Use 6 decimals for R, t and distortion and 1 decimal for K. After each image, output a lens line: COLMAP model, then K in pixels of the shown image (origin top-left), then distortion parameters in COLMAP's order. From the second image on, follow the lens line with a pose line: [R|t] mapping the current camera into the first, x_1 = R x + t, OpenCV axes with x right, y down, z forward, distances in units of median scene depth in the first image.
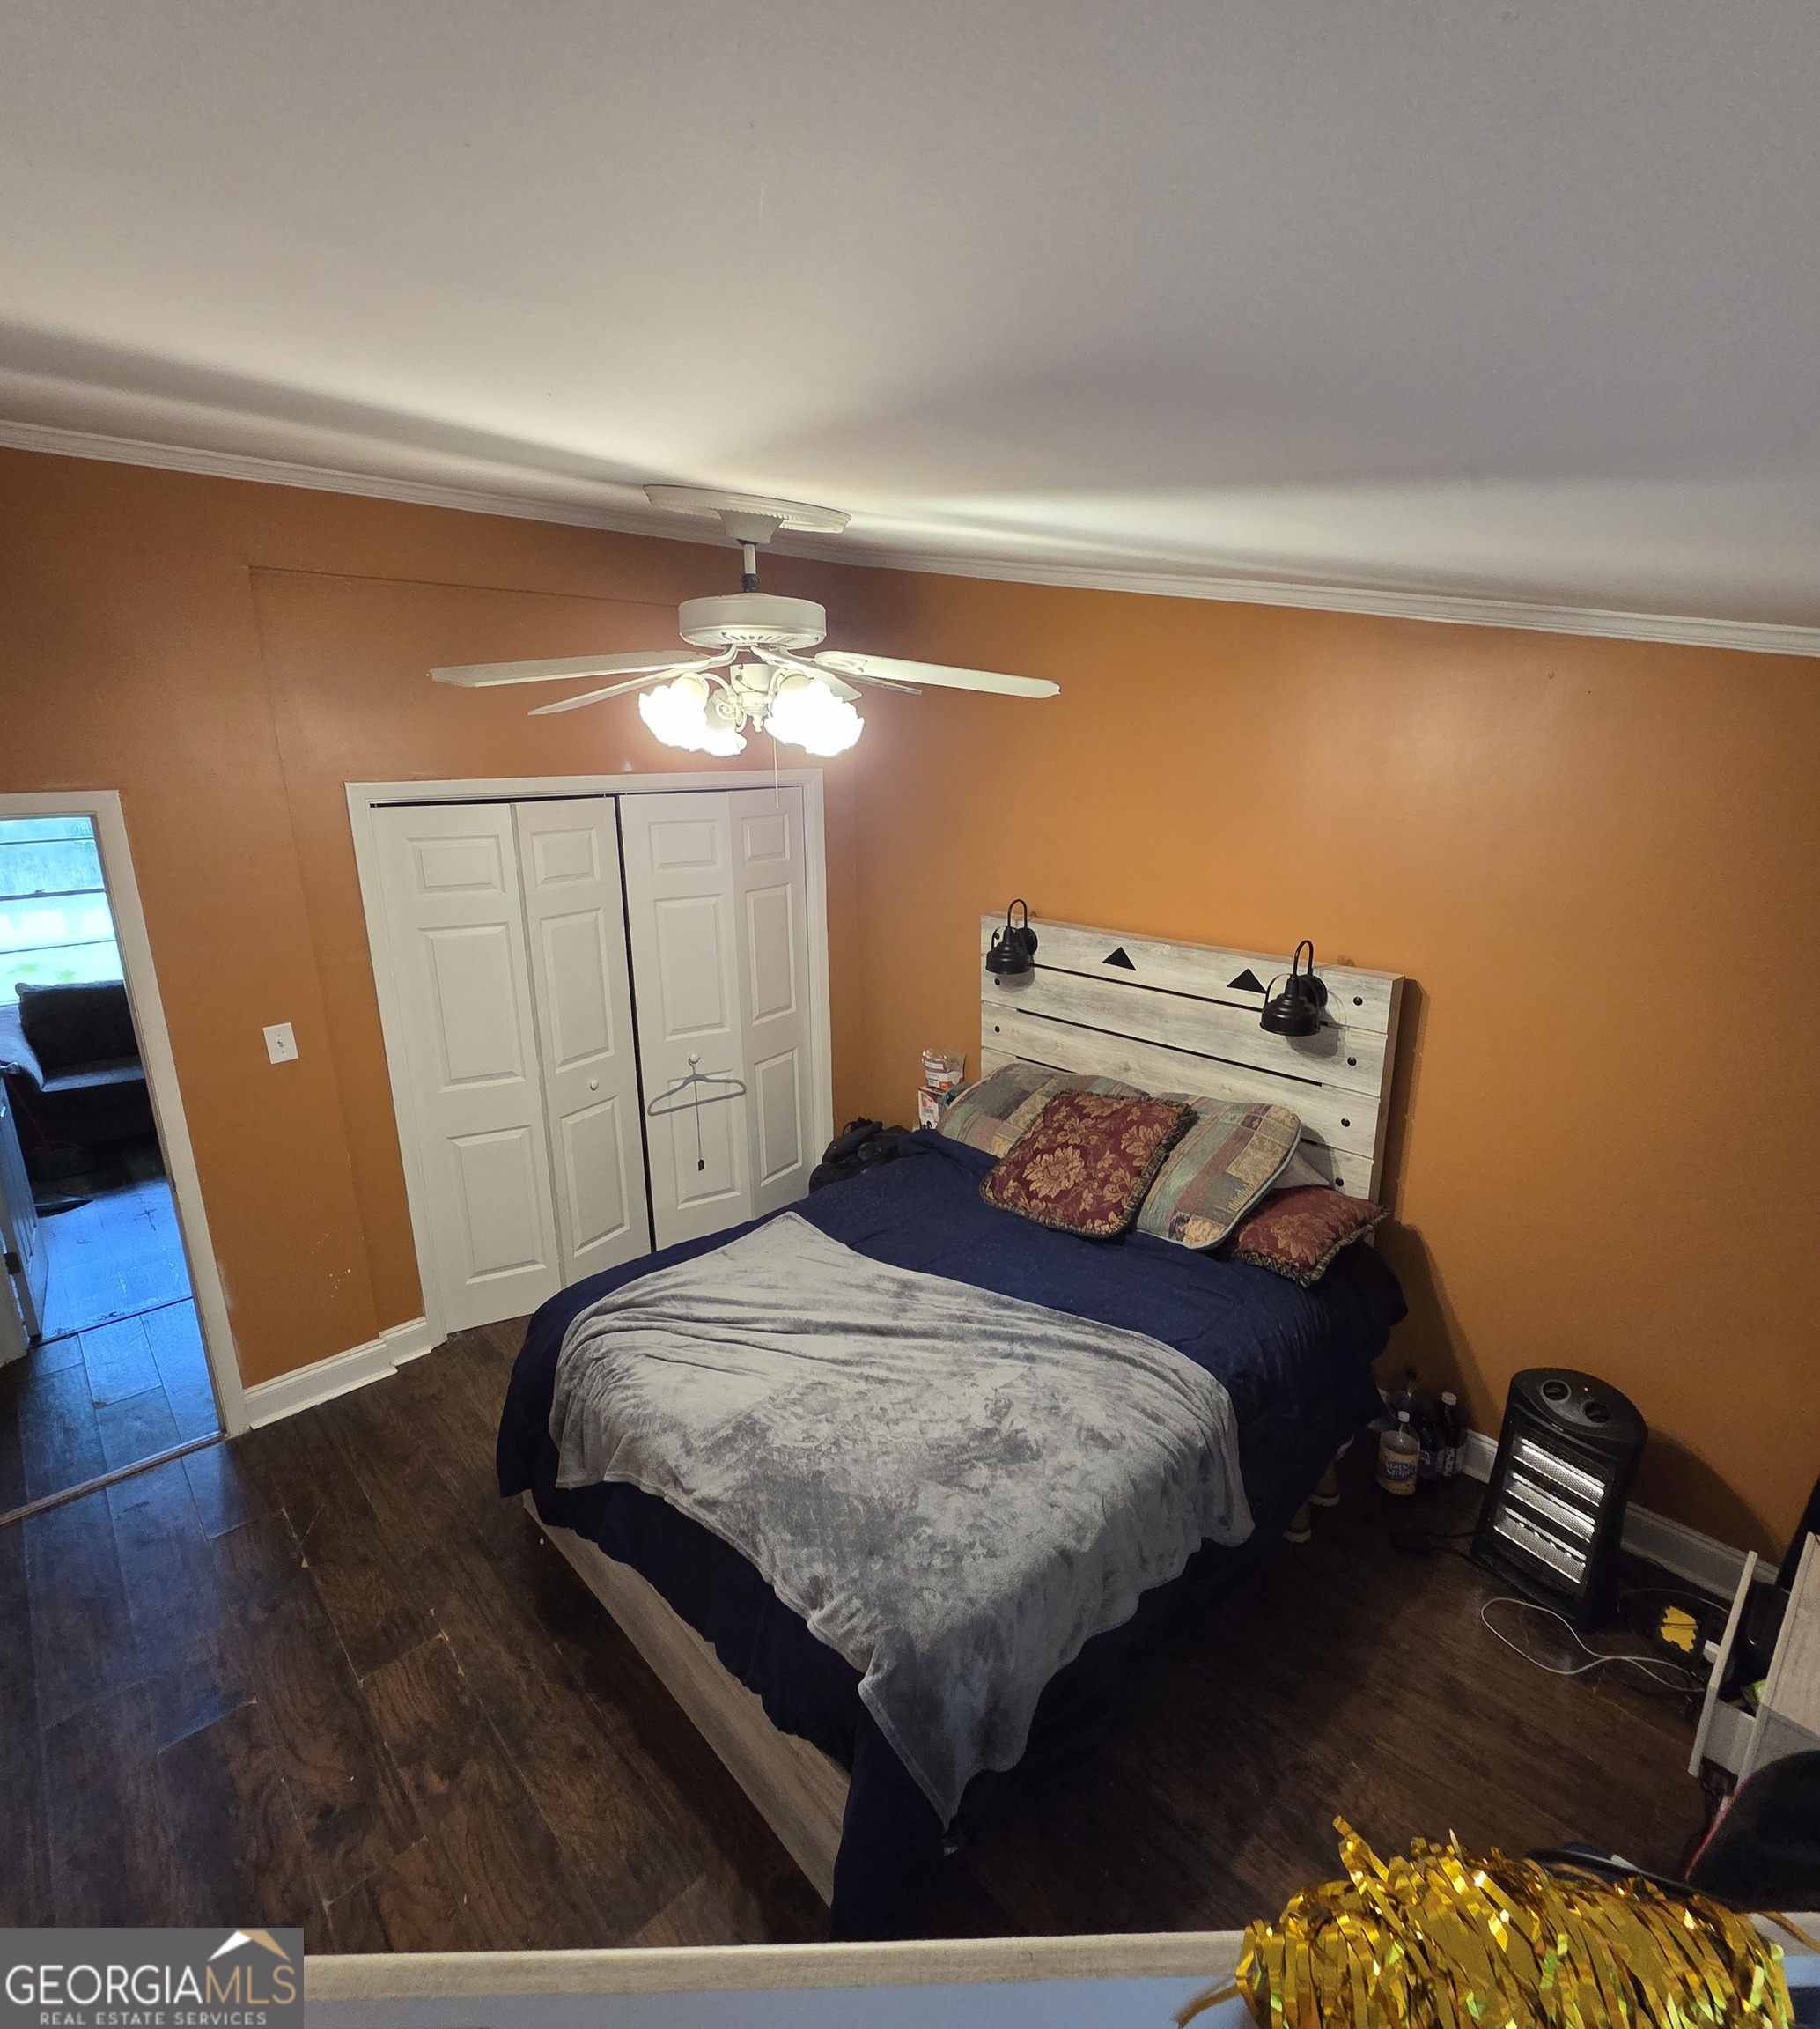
lens RADIAL K [[989.4, 0, 909.0], [0, 989.4, 998.9], [0, 0, 1]] dist [-0.004474, -0.001468]
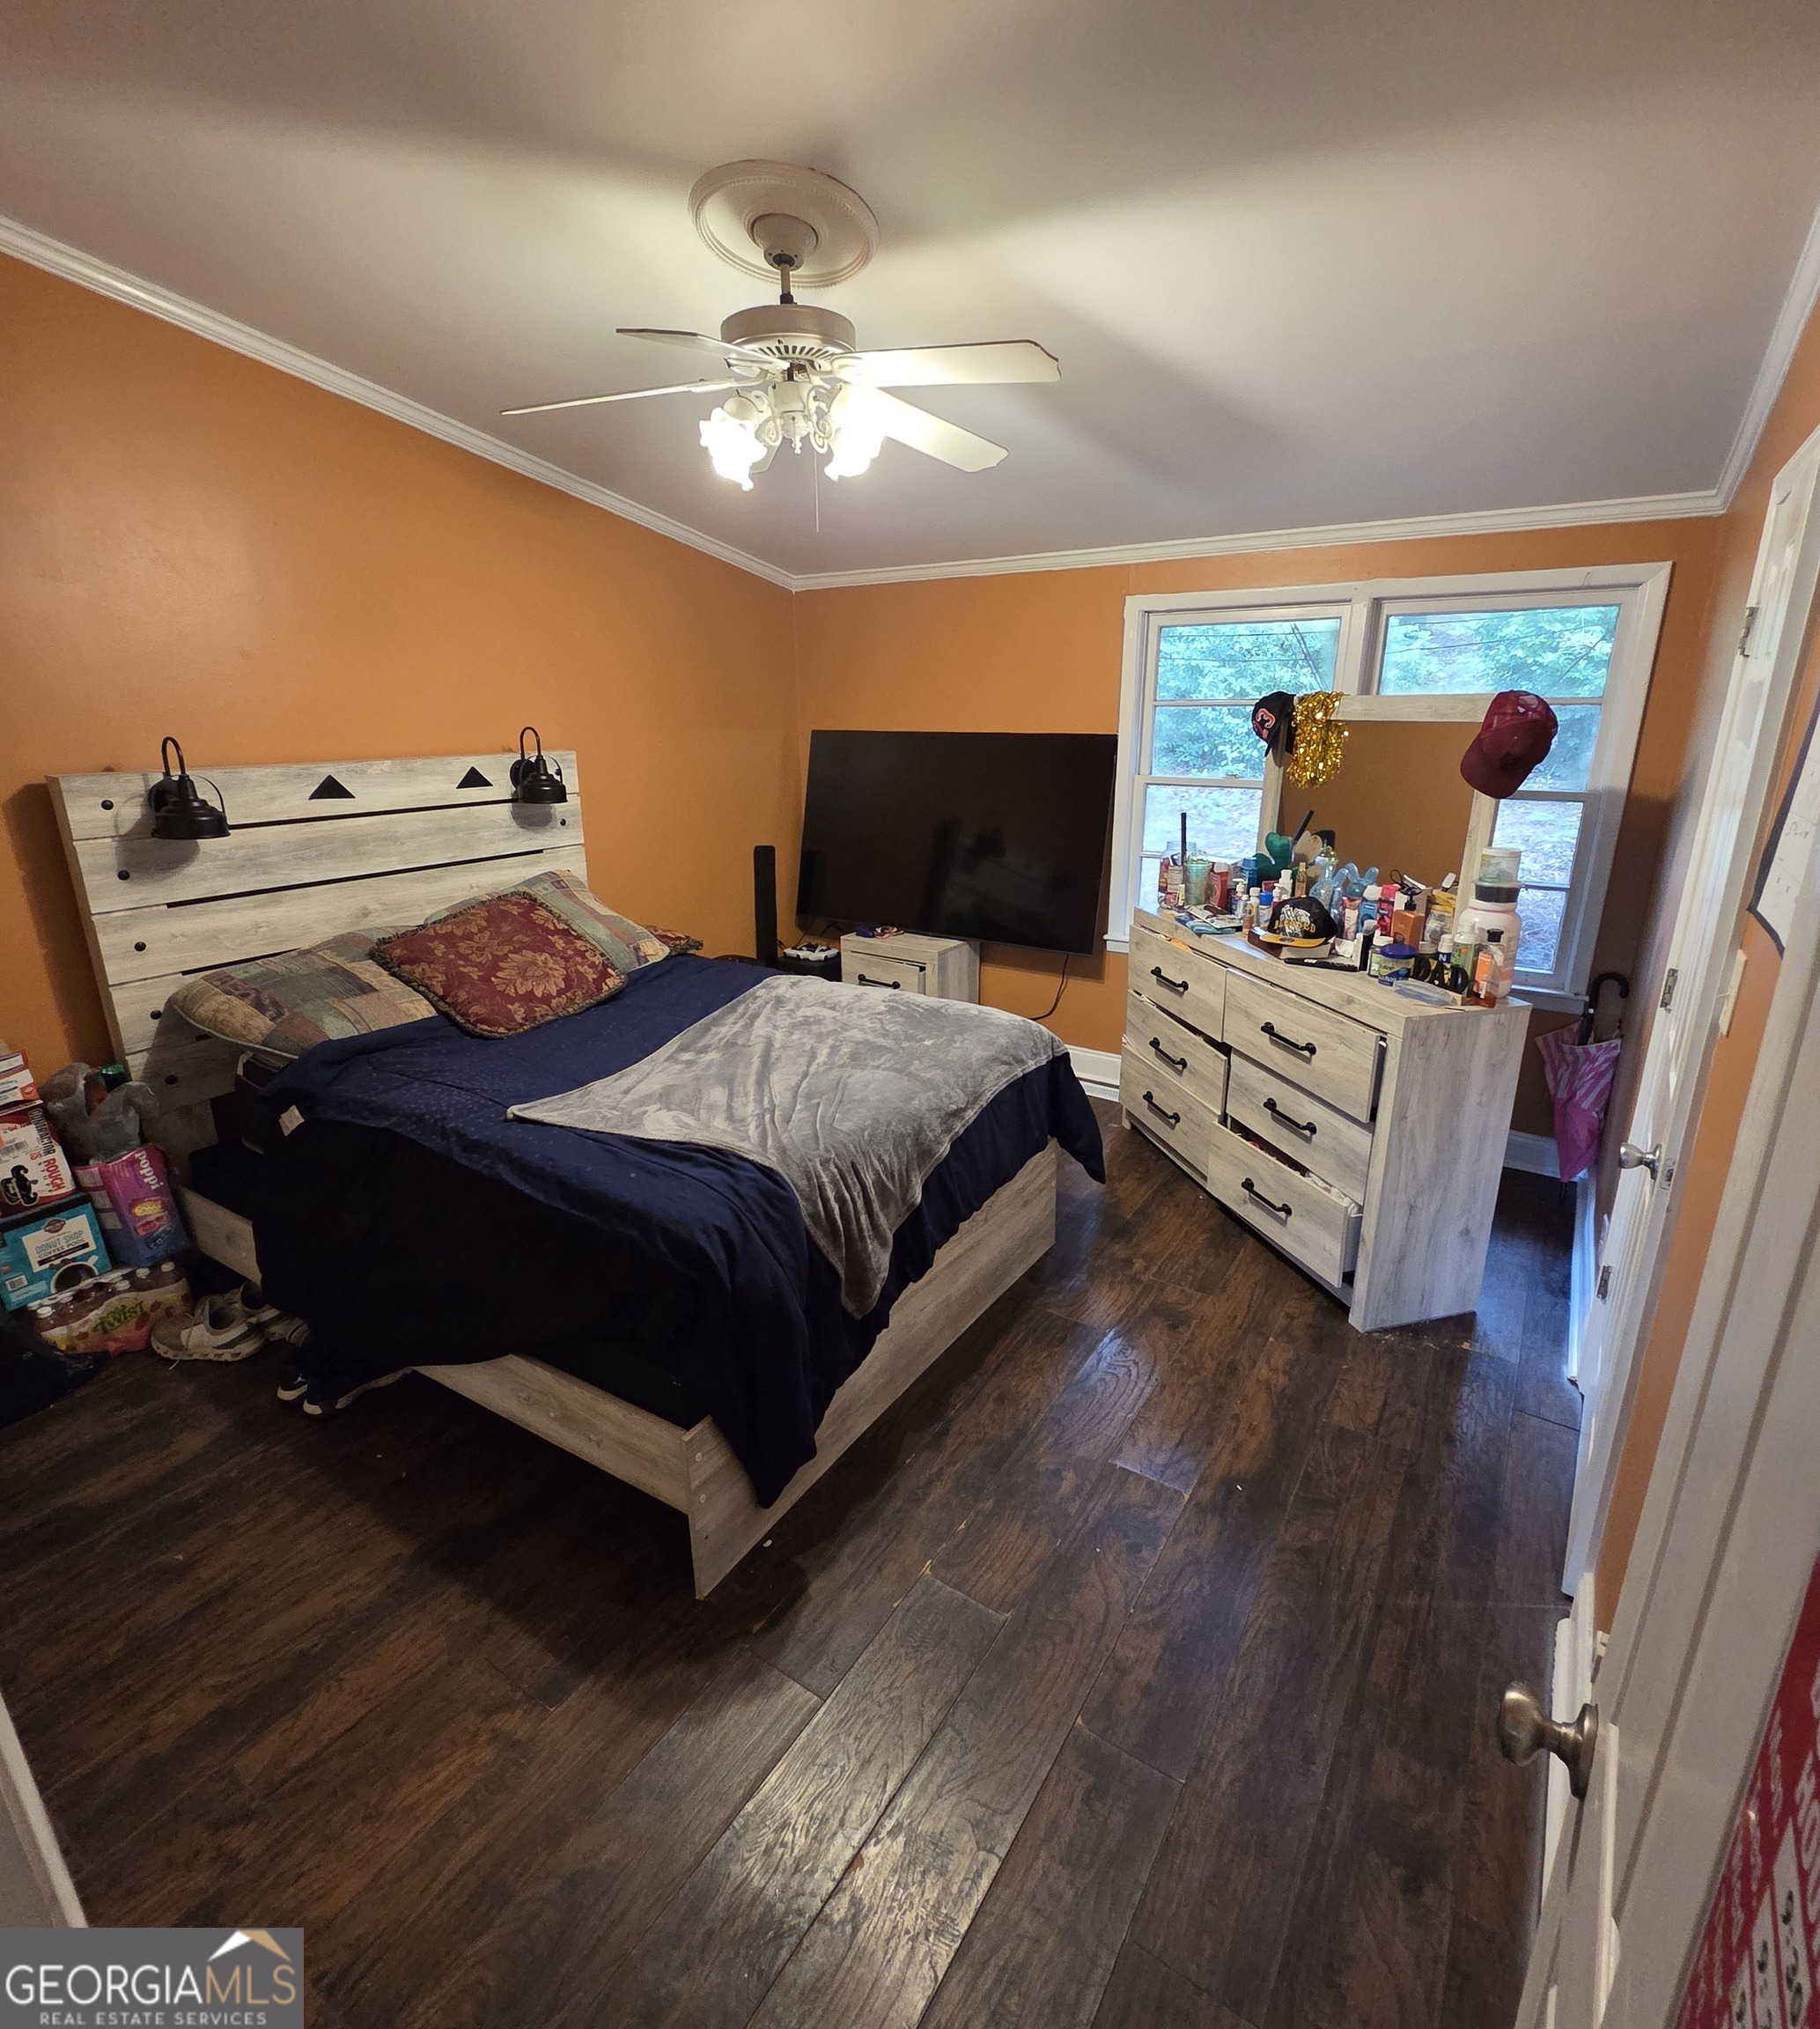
lens RADIAL K [[1008.5, 0, 910.0], [0, 1008.5, 1014.5], [0, 0, 1]] dist [0.001113, -0.000778]
pose [[-0.238690, -0.276769, 0.930820, -0.829605], [0.251302, 0.908270, 0.334505, -0.030542], [-0.938016, 0.313760, -0.147243, 0.743011]]
